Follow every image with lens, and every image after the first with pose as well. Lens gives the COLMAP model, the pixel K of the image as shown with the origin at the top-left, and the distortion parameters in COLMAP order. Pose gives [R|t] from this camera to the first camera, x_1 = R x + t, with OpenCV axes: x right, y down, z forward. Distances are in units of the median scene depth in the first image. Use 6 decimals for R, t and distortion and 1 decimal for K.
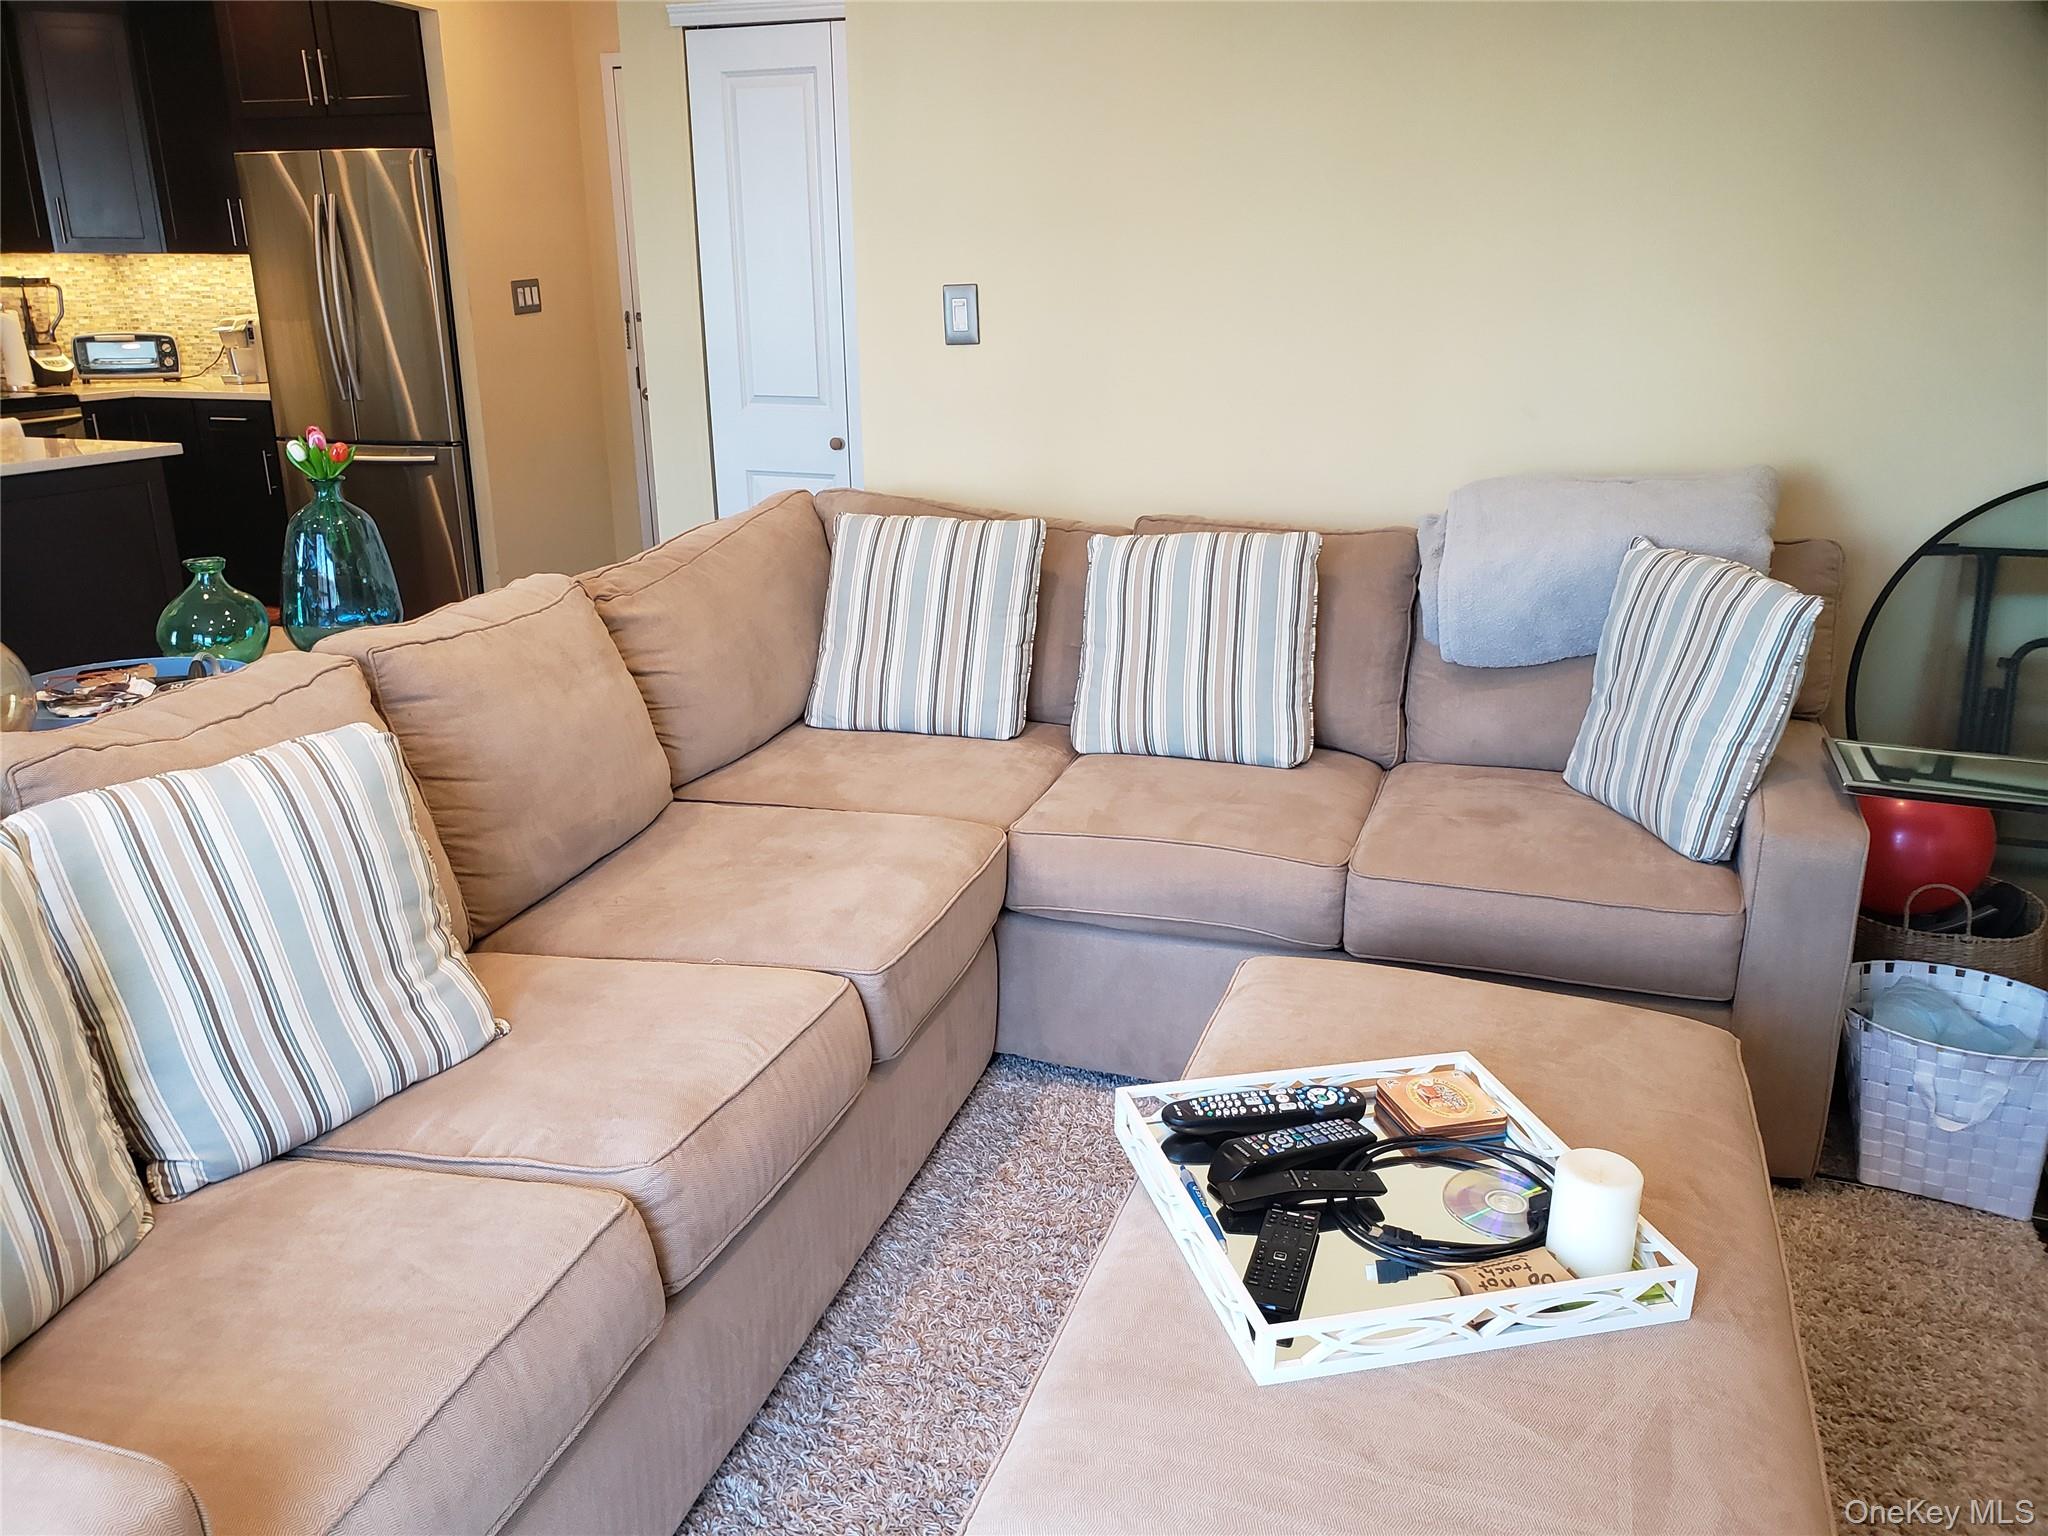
lens RADIAL K [[1585.3, 0, 1029.7], [0, 1585.3, 770.3], [0, 0, 1]] dist [-0.015978, 0.028623]
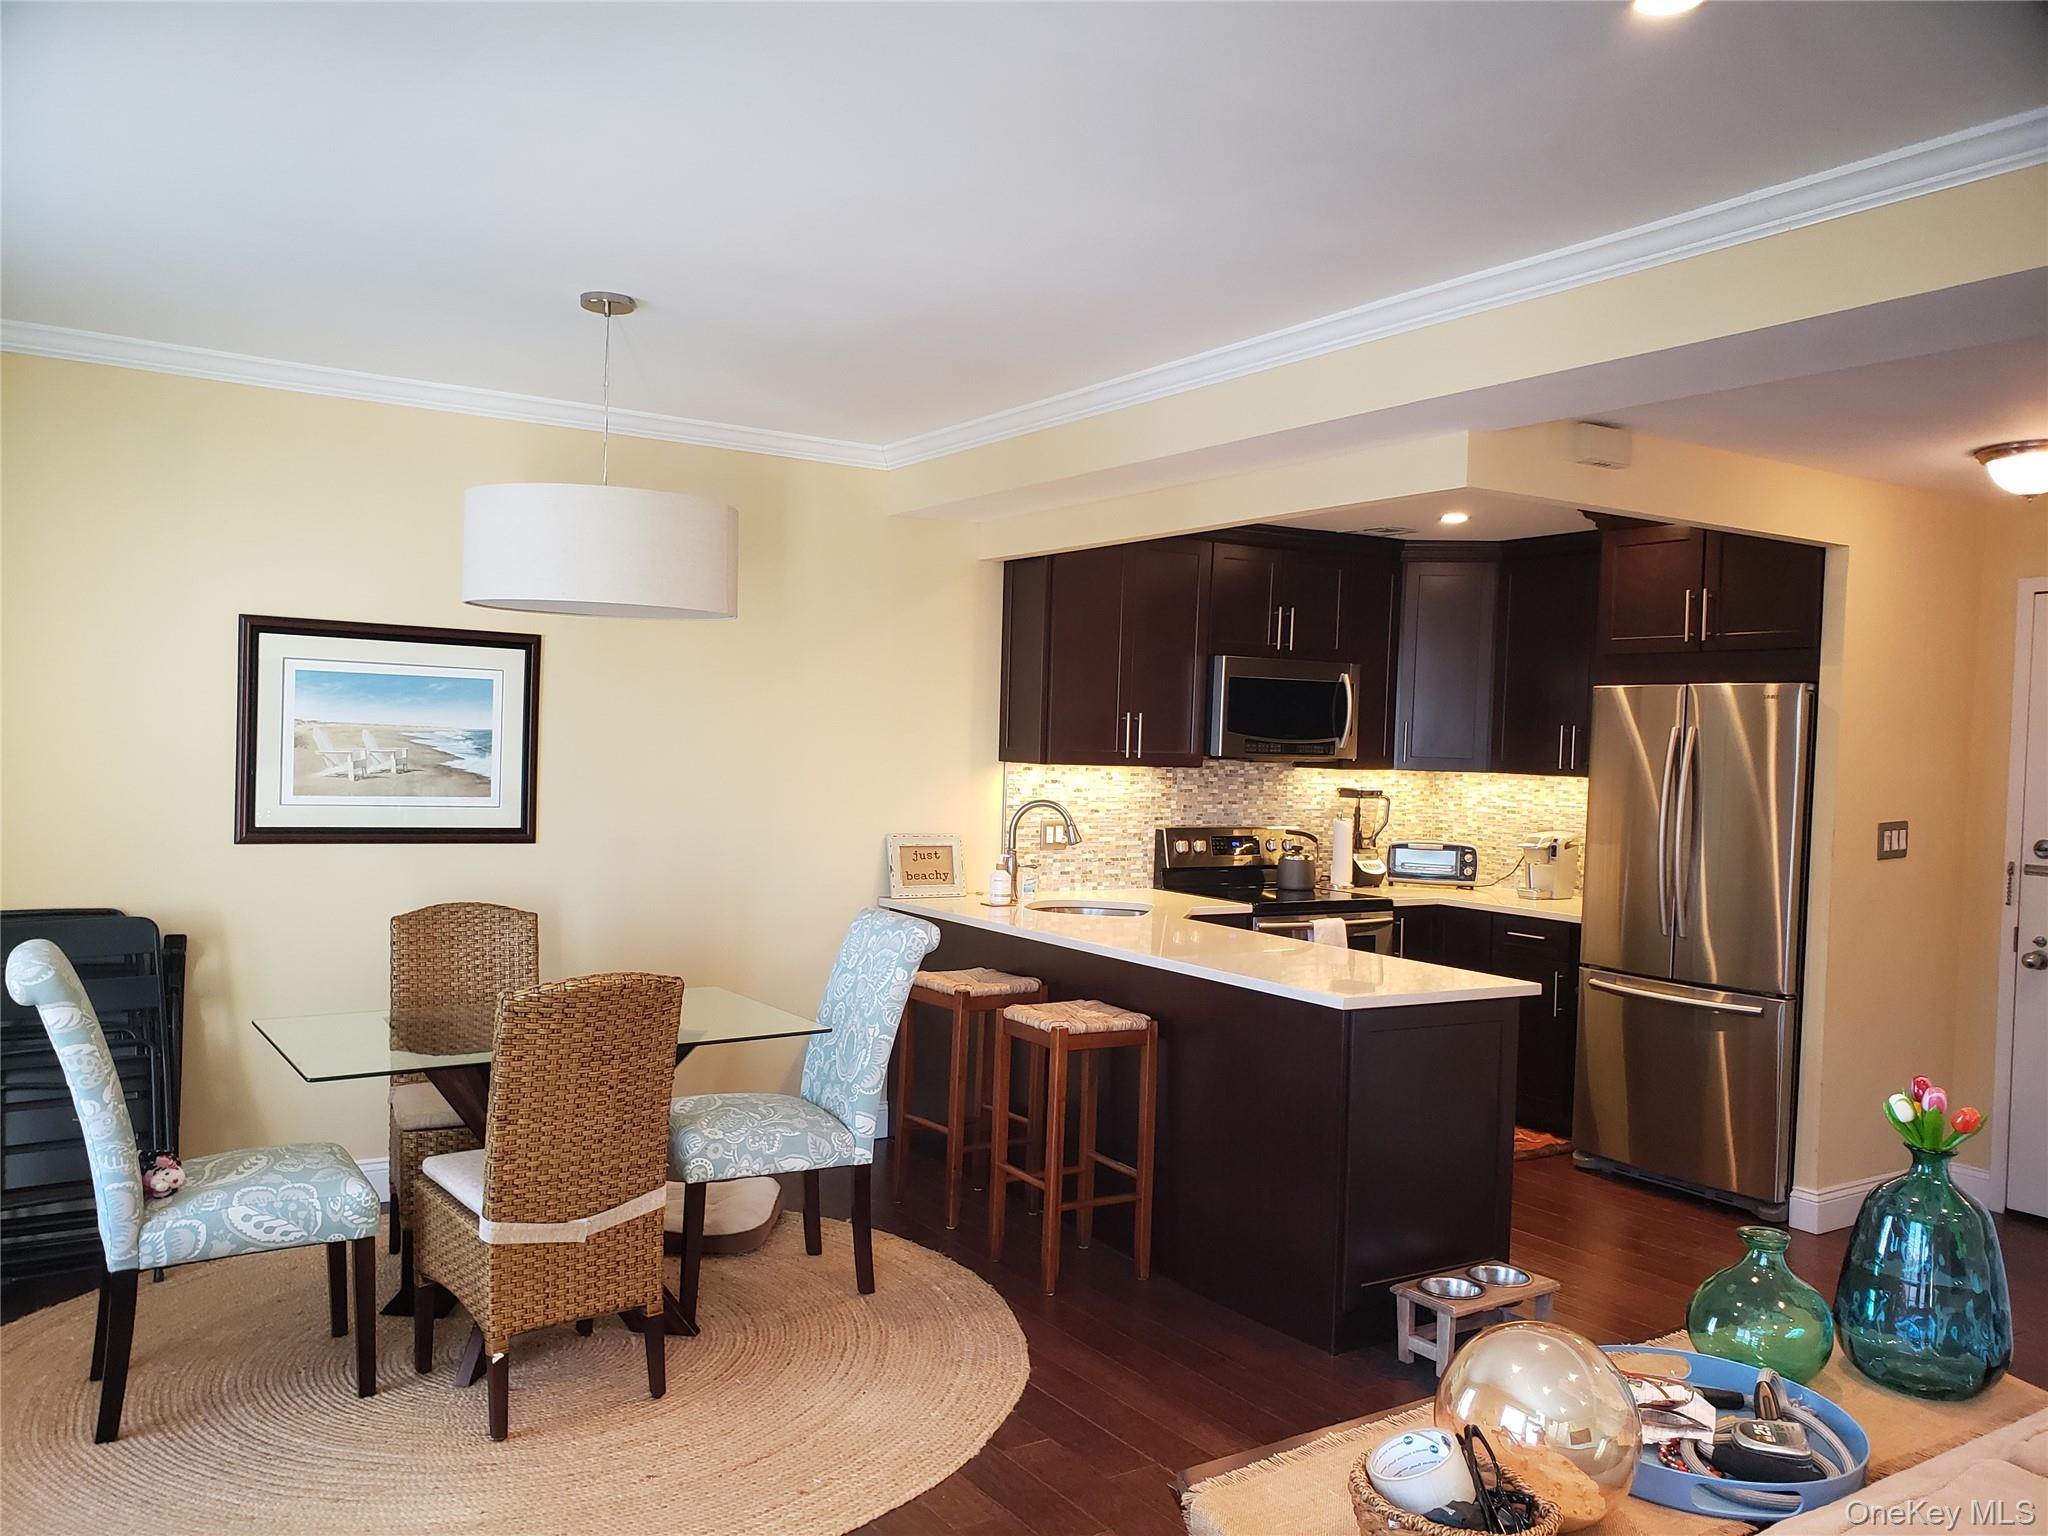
lens RADIAL K [[1585.3, 0, 1027.1], [0, 1585.3, 774.5], [0, 0, 1]] dist [-0.015978, 0.028623]
pose [[0.769153, 0.039236, -0.637860, -0.117370], [-0.224612, 0.951031, -0.212344, -0.037738], [0.598292, 0.306596, 0.740301, 0.053135]]
